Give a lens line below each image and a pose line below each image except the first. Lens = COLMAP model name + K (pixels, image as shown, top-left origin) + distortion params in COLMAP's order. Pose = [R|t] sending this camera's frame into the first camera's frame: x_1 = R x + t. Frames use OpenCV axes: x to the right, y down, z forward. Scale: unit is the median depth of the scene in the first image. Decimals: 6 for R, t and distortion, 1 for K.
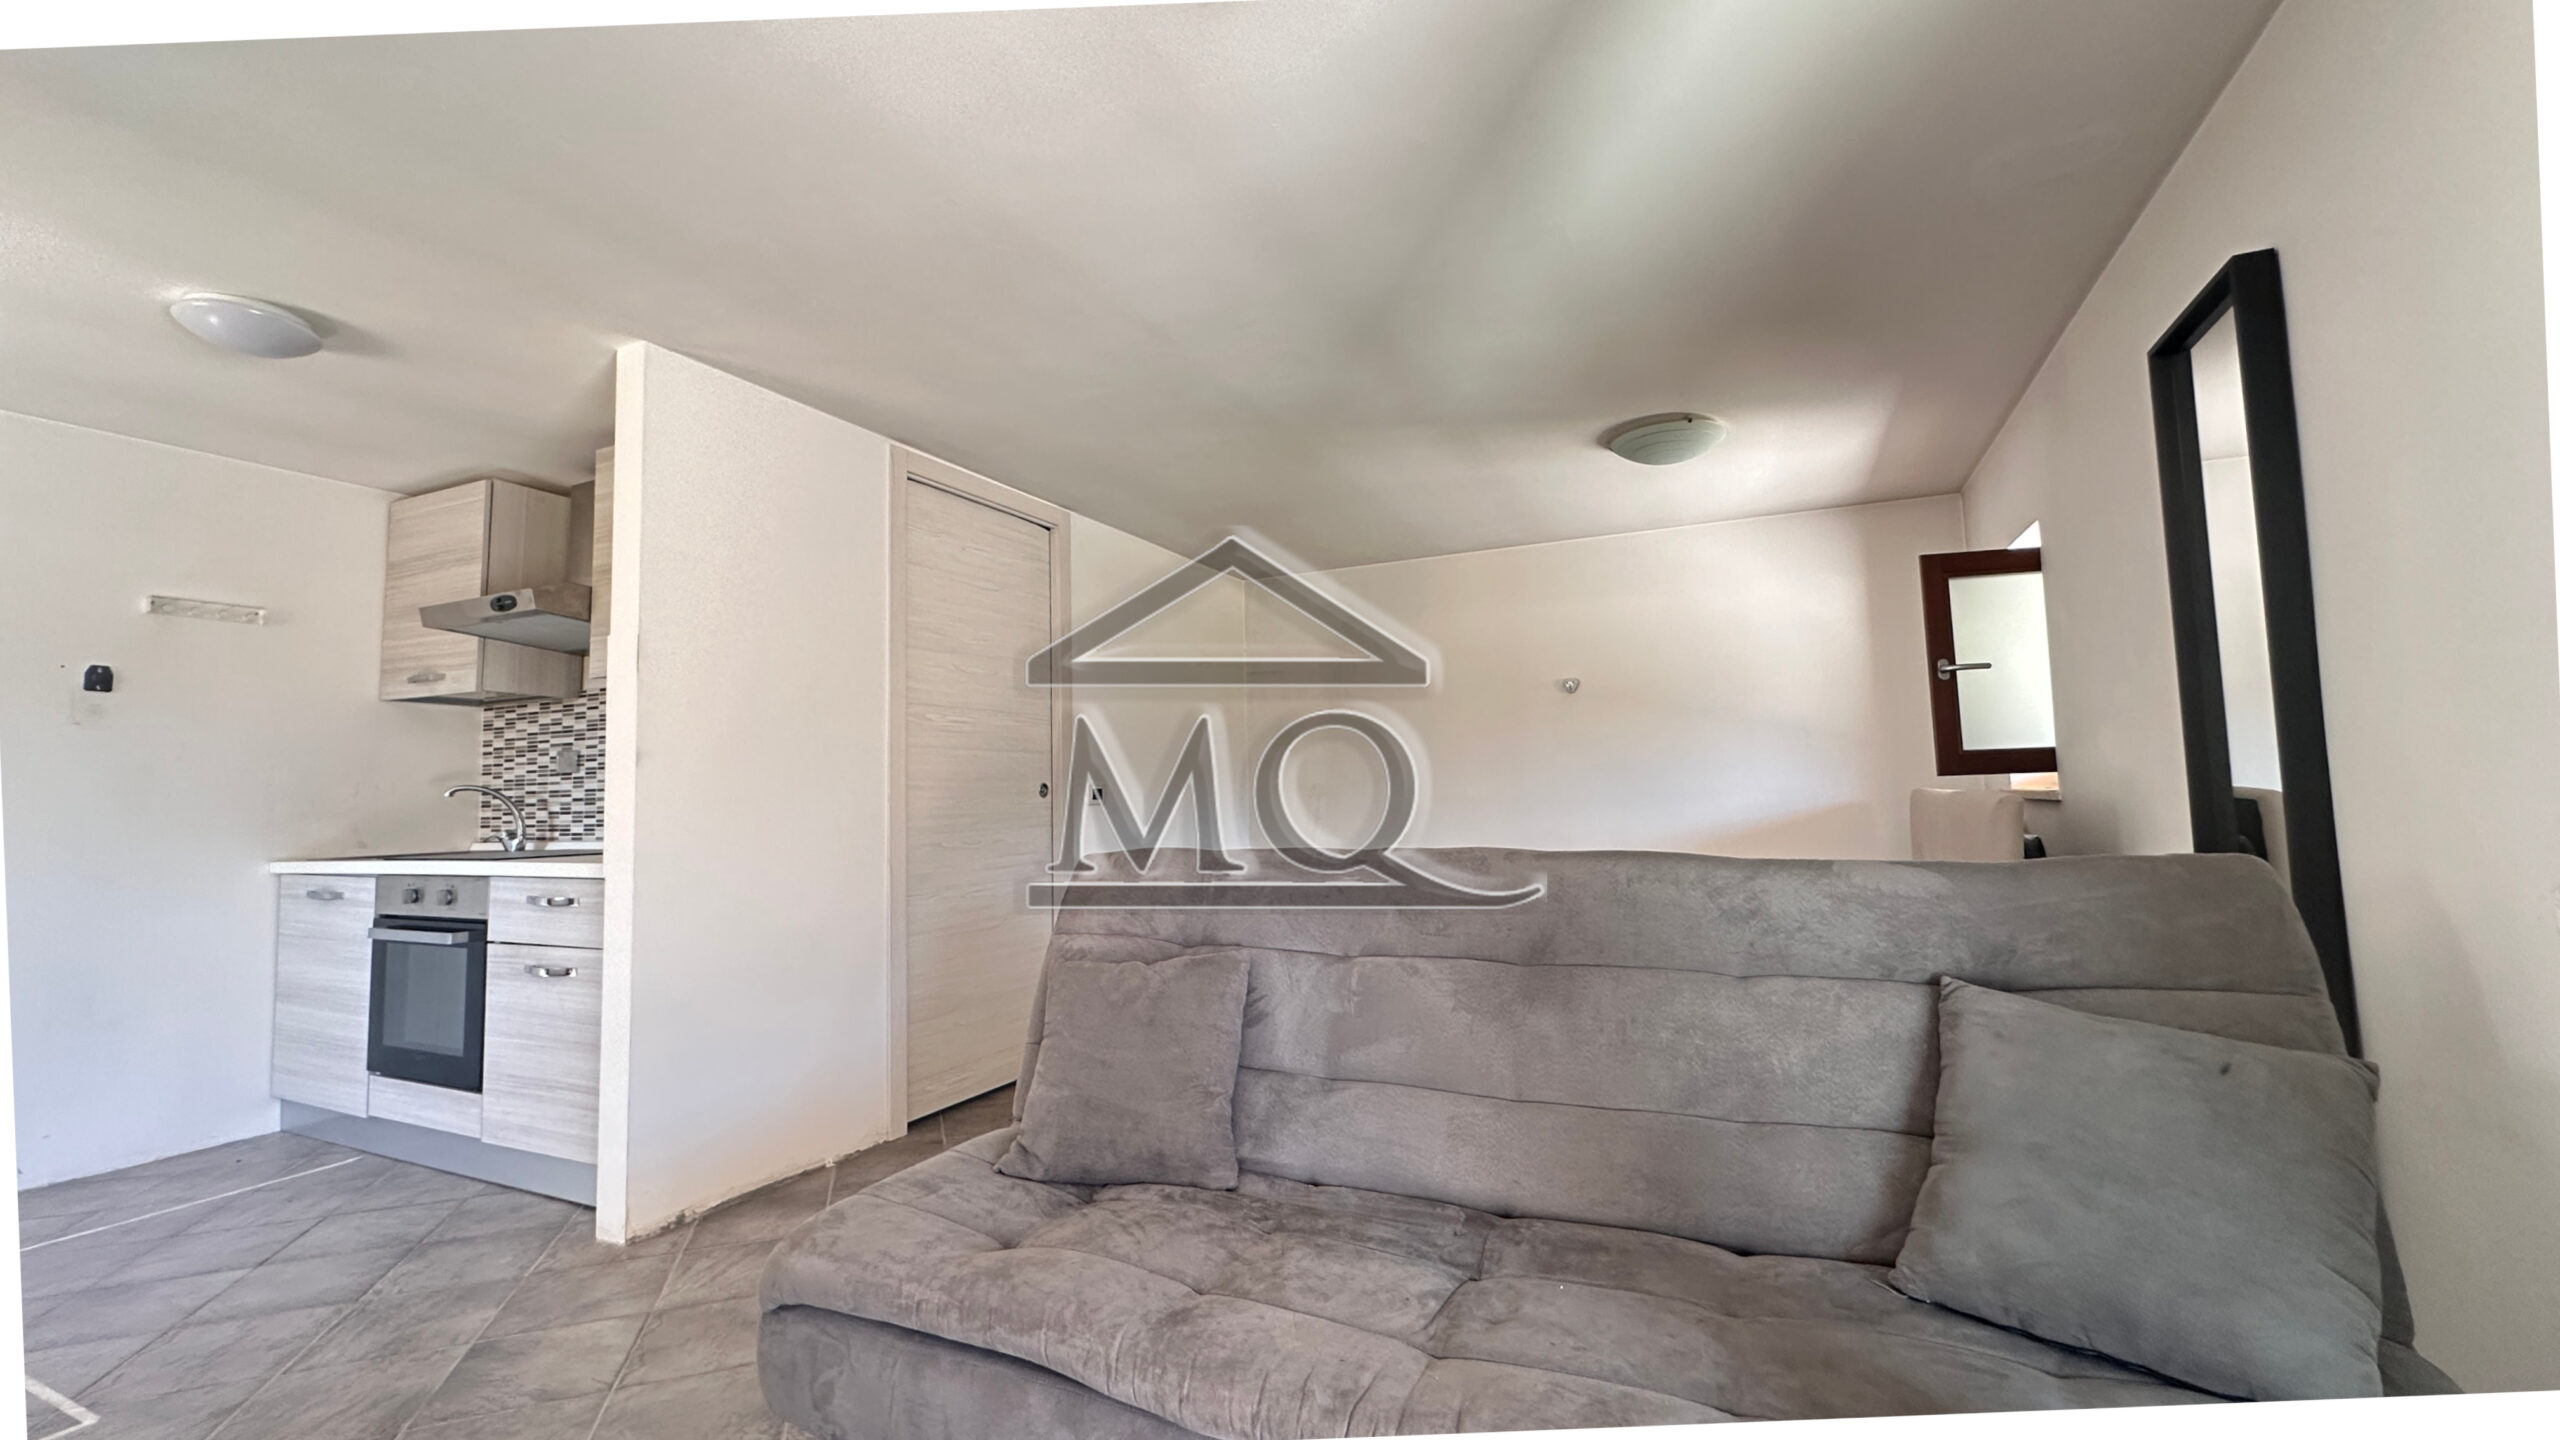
lens RADIAL K [[1025.3, 0, 1281.1], [0, 1025.3, 720.1], [0, 0, 1]] dist [-0.002023, 0.000847]
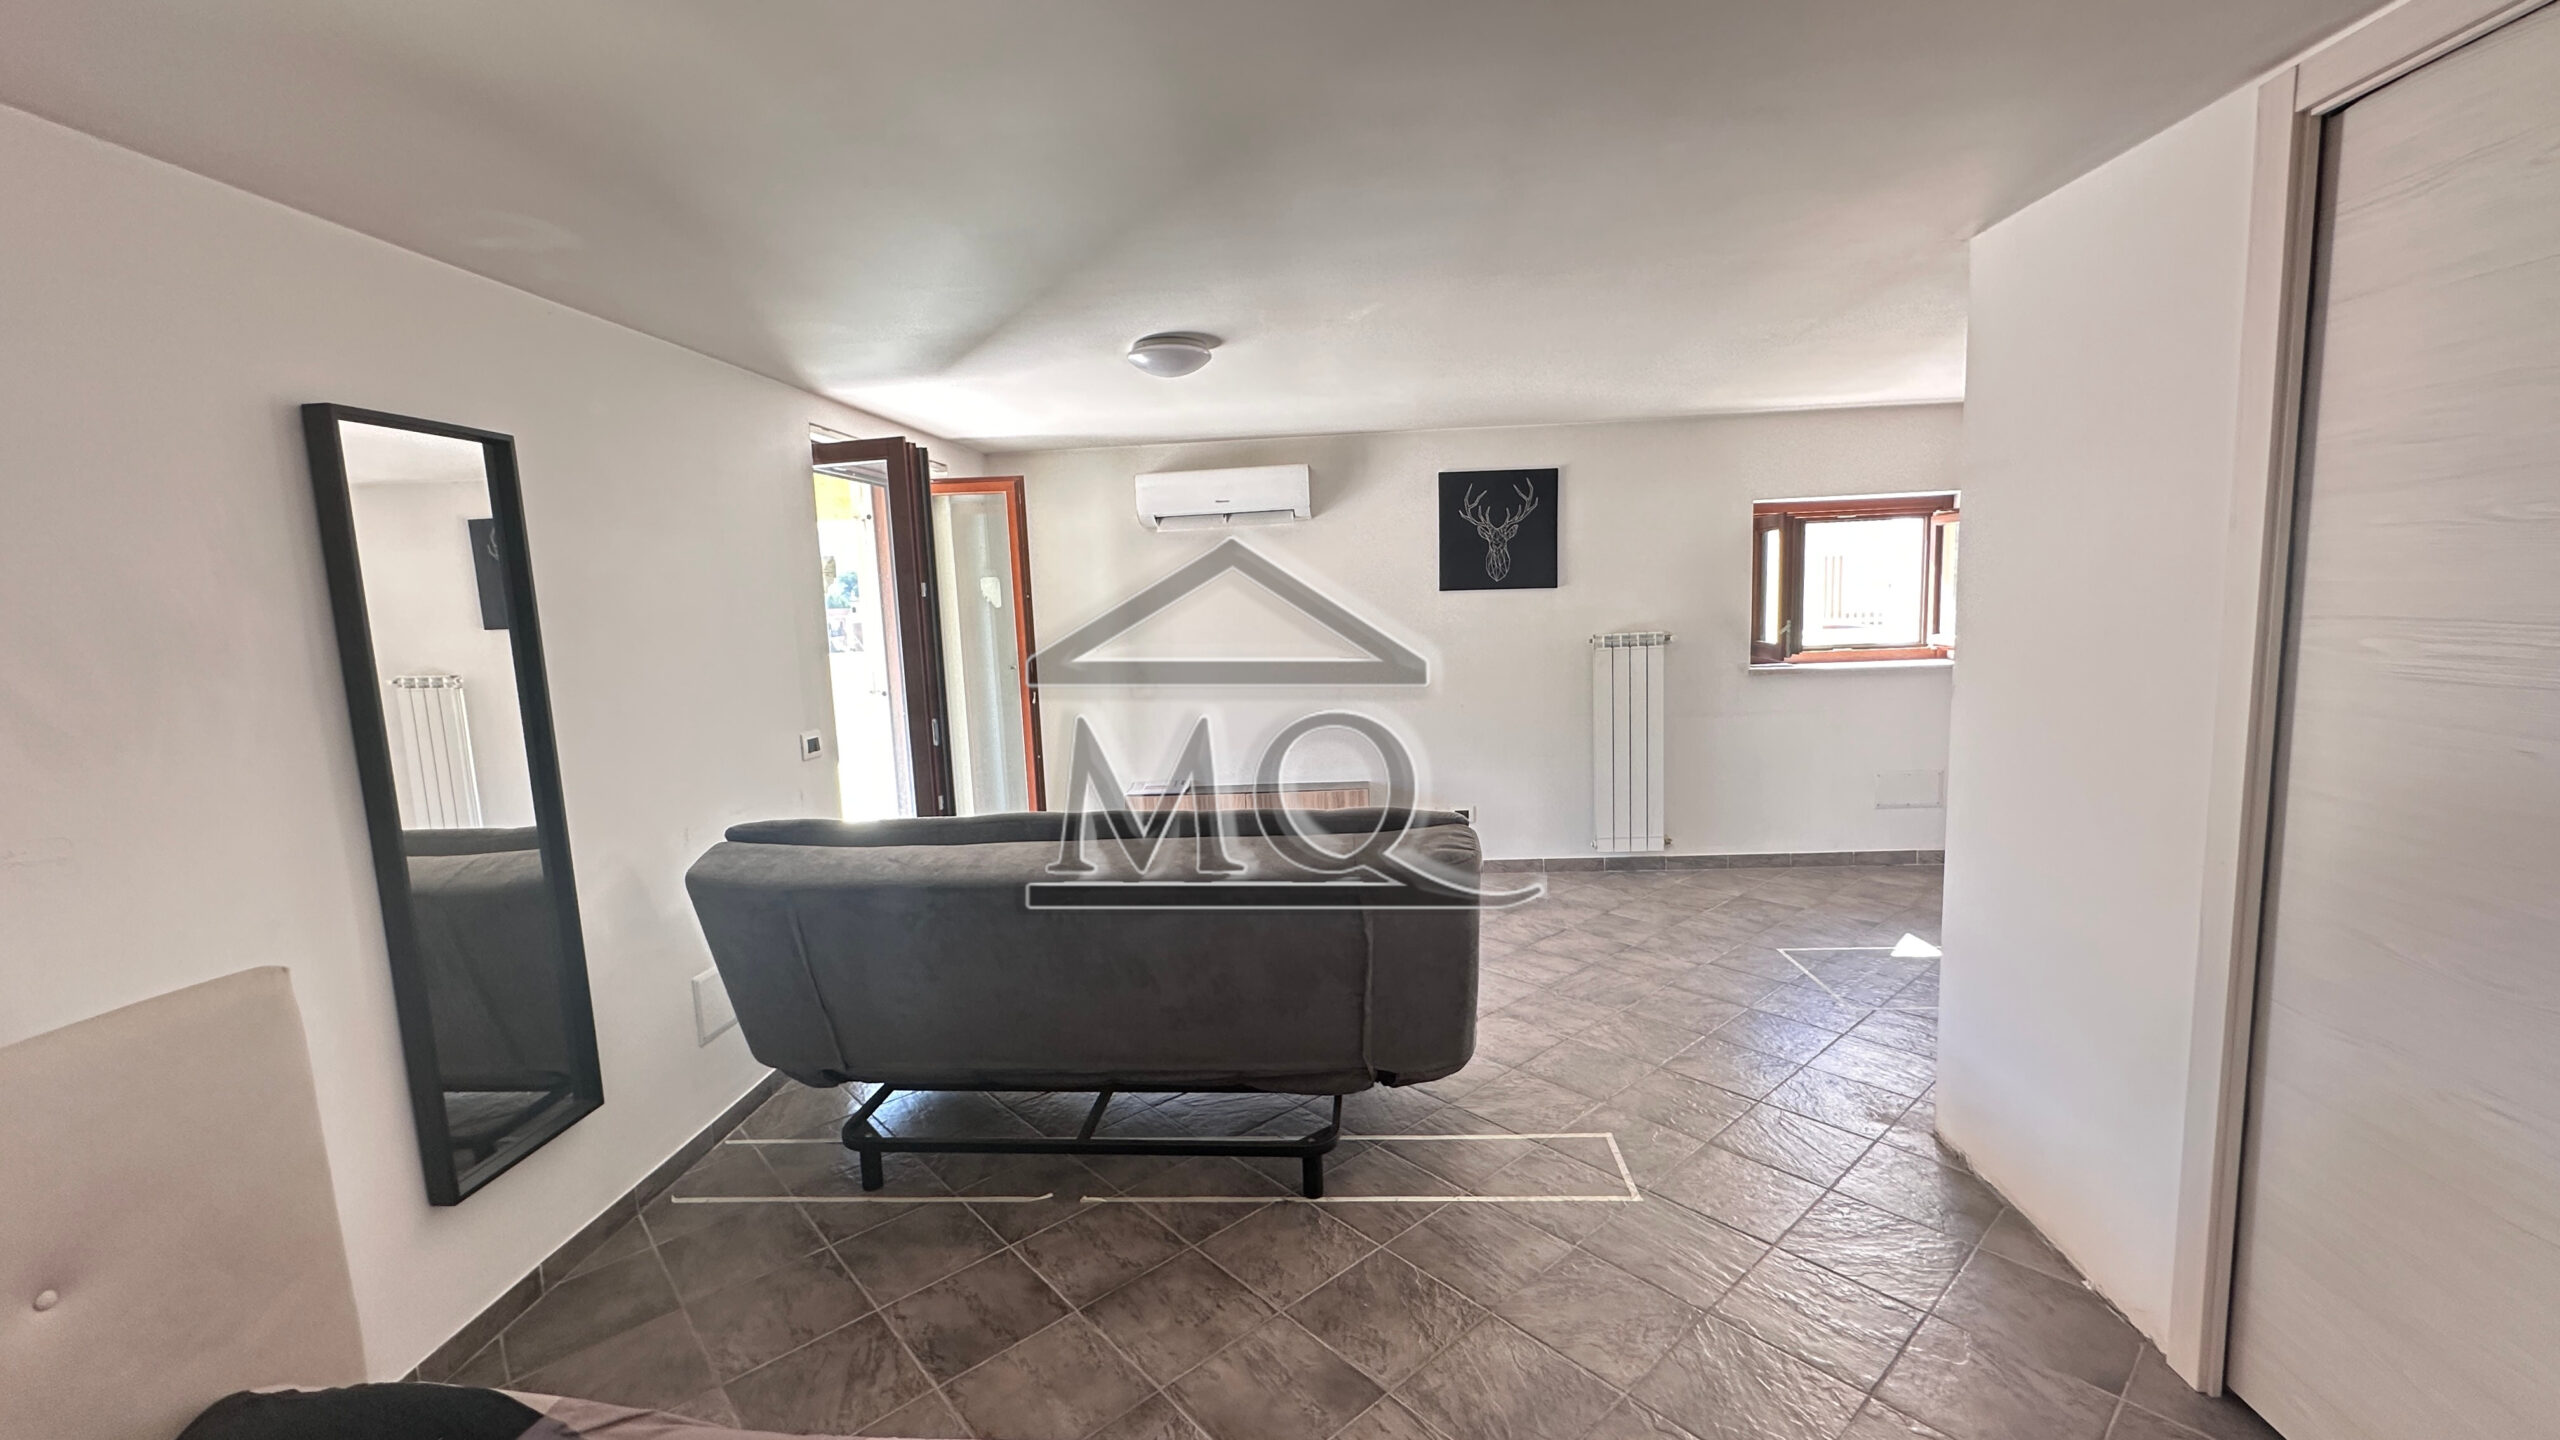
lens RADIAL K [[1025.3, 0, 1294.1], [0, 1025.3, 723.7], [0, 0, 1]] dist [-0.002023, 0.000847]
pose [[-0.927479, 0.105027, -0.358819, 0.311364], [0.087807, 0.994079, 0.064005, -0.046997], [0.363417, 0.027857, -0.931210, 1.624956]]
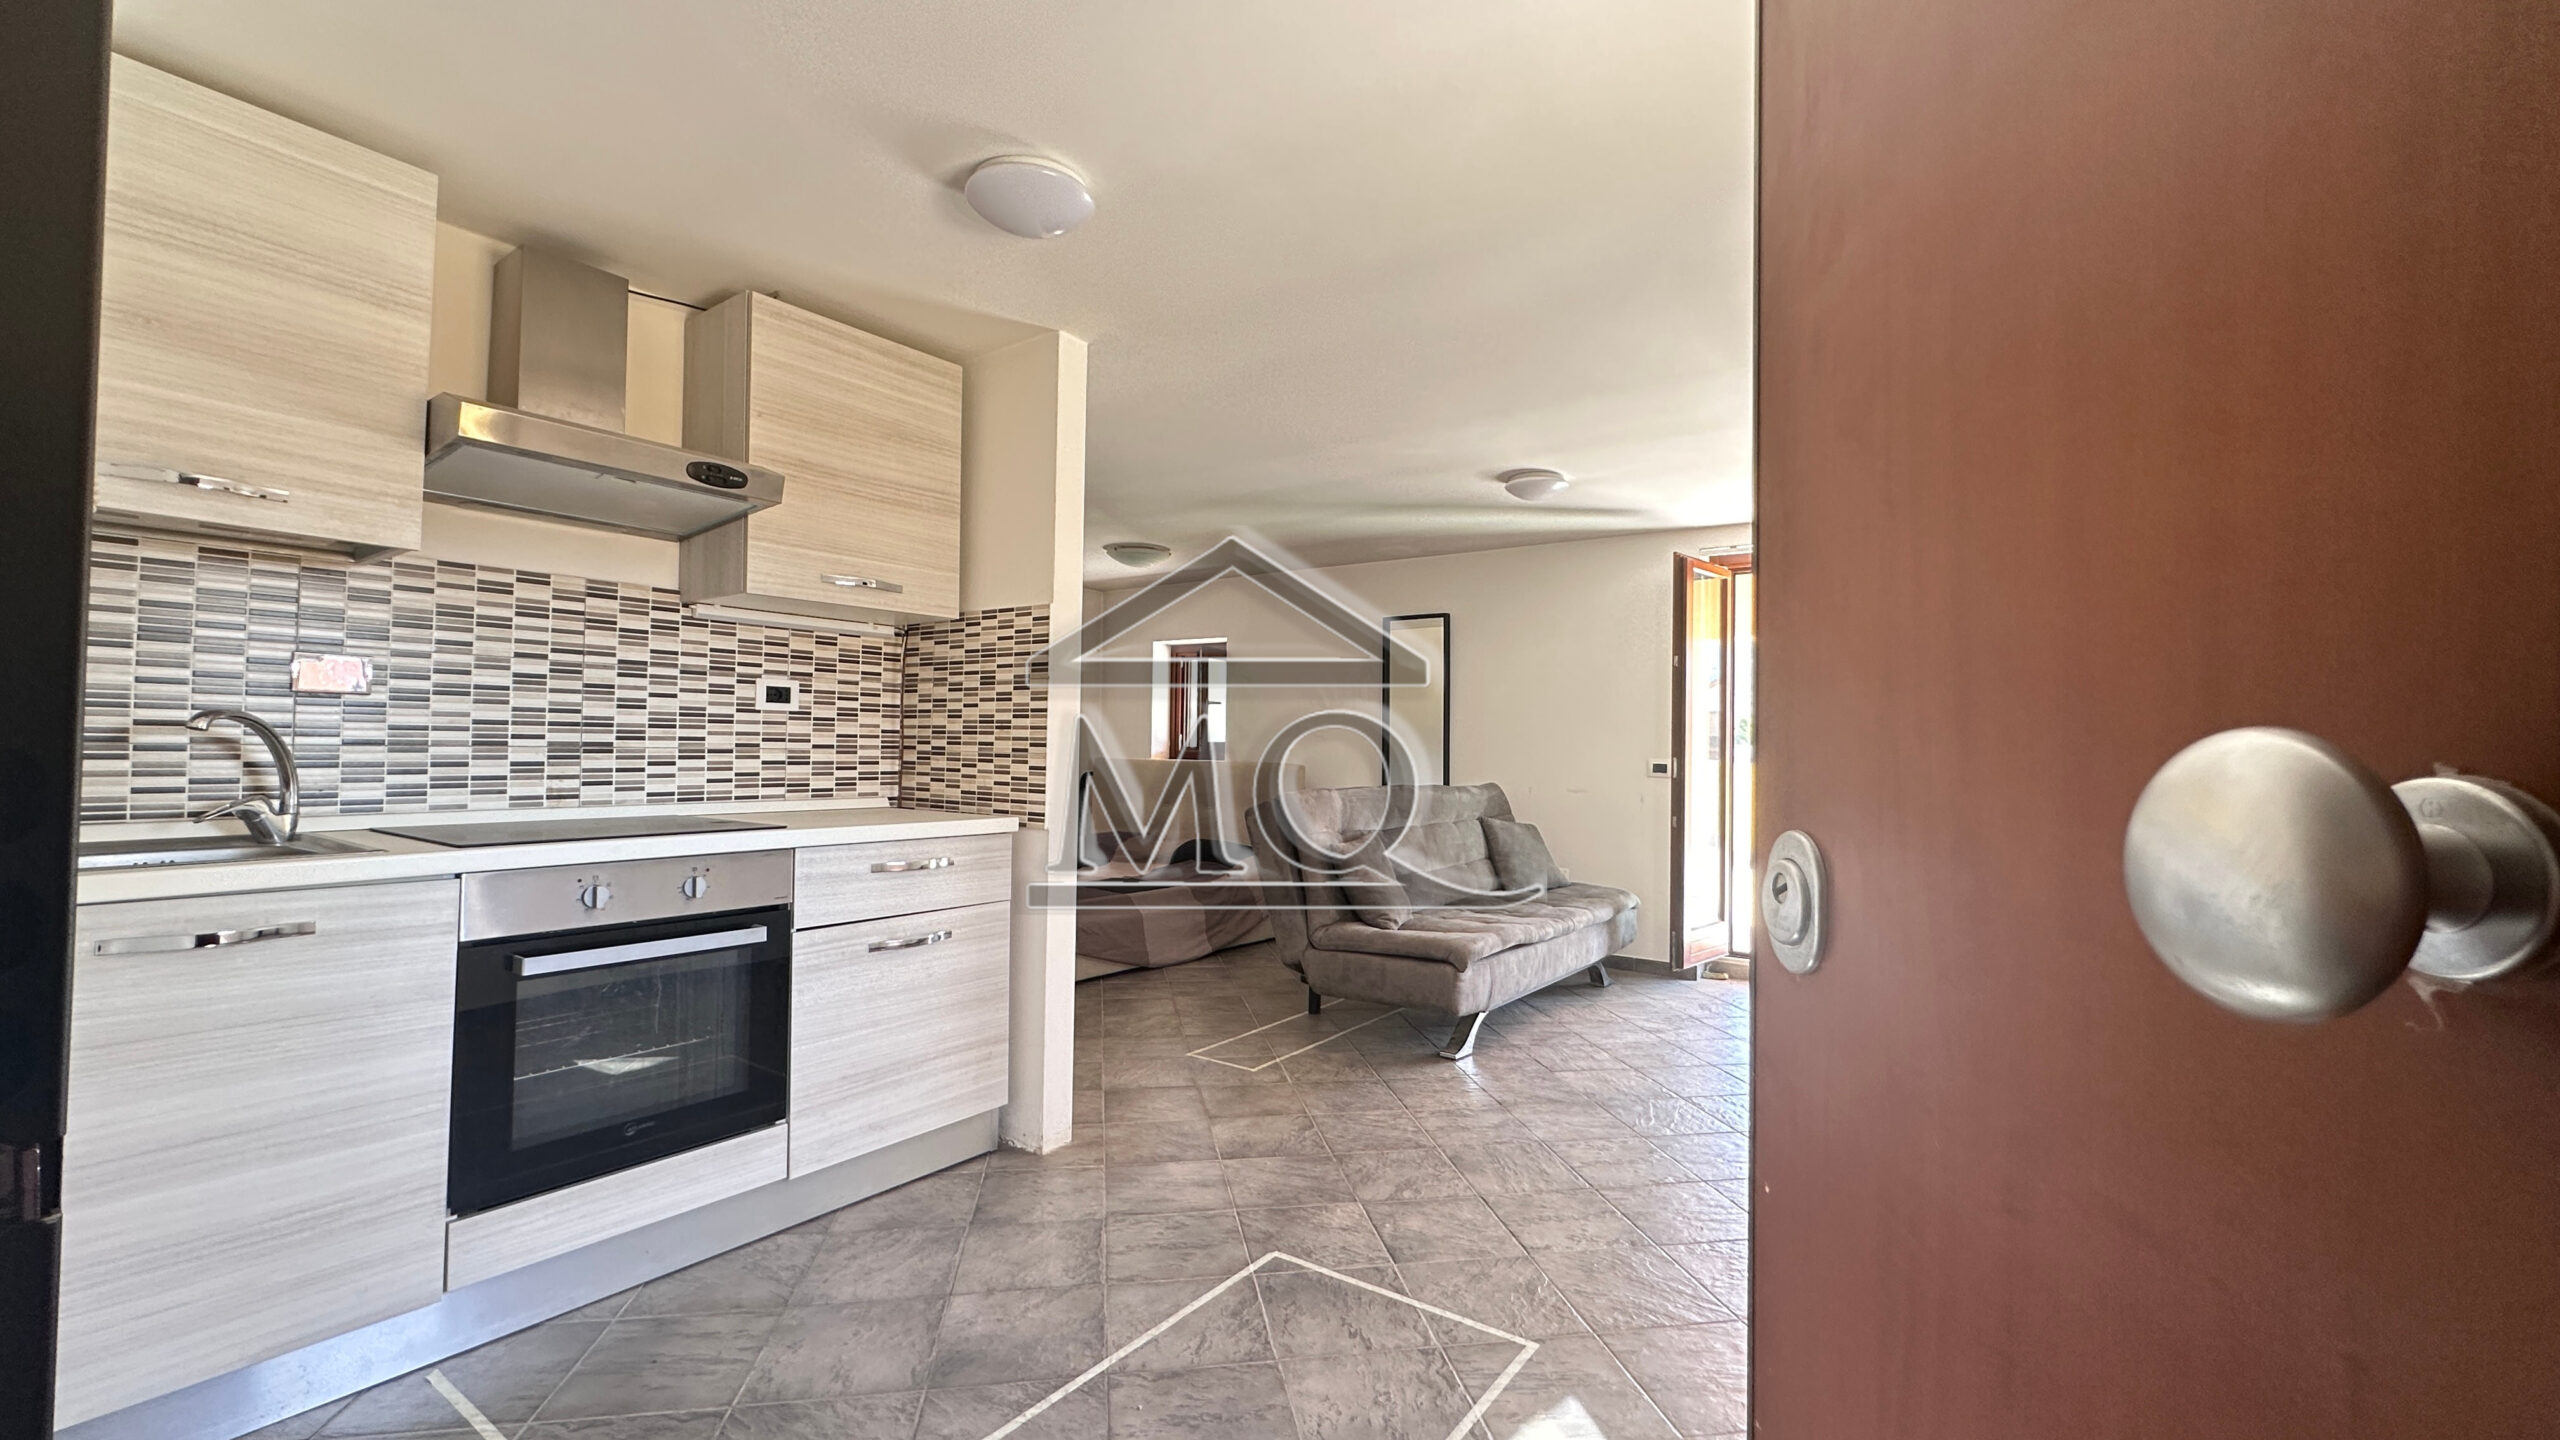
lens RADIAL K [[1025.3, 0, 1290.5], [0, 1025.3, 725.2], [0, 0, 1]] dist [-0.002023, 0.000847]
pose [[0.174176, 0.047890, 0.983549, -1.623642], [-0.090831, 0.995340, -0.032379, 0.055595], [-0.980516, -0.083697, 0.177715, 0.546183]]
